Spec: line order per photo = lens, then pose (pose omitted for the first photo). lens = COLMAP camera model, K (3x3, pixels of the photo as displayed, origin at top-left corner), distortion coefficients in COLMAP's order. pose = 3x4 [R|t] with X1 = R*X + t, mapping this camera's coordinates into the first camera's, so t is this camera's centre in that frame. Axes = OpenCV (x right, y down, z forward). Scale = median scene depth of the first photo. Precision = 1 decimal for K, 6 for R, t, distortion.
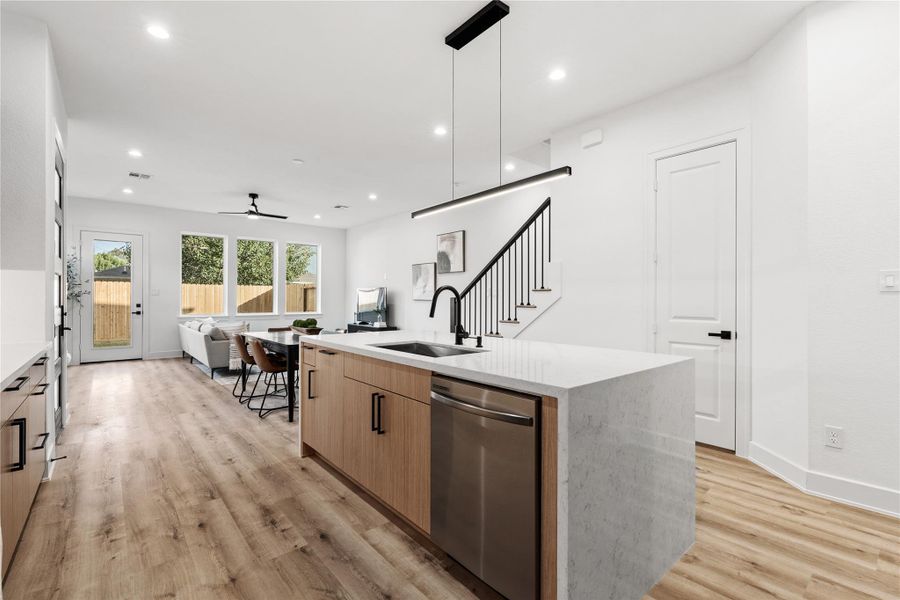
lens RADIAL K [[409.9, 0, 446.6], [0, 409.9, 292.4], [0, 0, 1]] dist [0.011718, -0.000244]
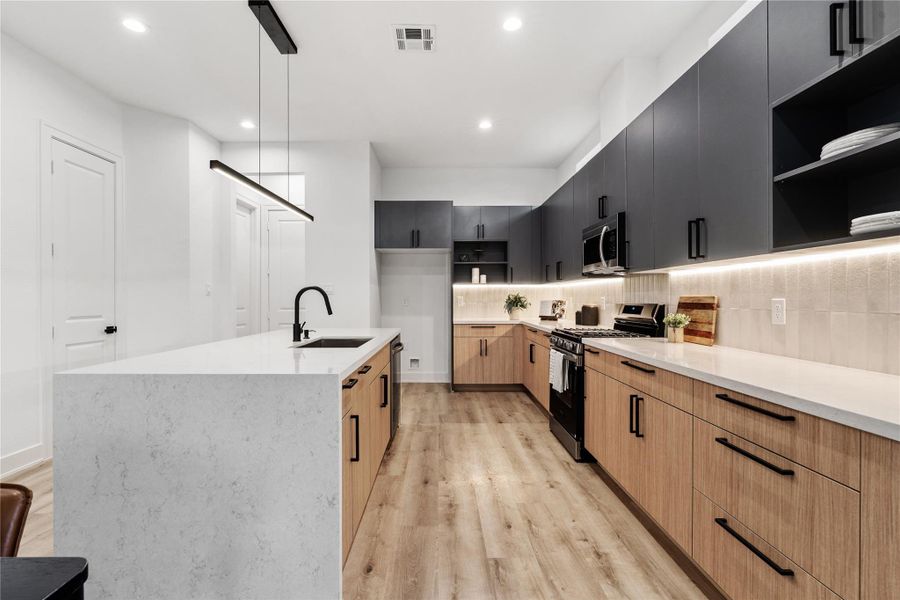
lens RADIAL K [[409.9, 0, 450.9], [0, 409.9, 300.9], [0, 0, 1]] dist [0.011718, -0.000244]
pose [[-0.785400, -0.001742, 0.618986, -0.982328], [-0.007679, 0.999947, -0.006930, 0.030530], [-0.618941, -0.010196, -0.785371, 1.674781]]
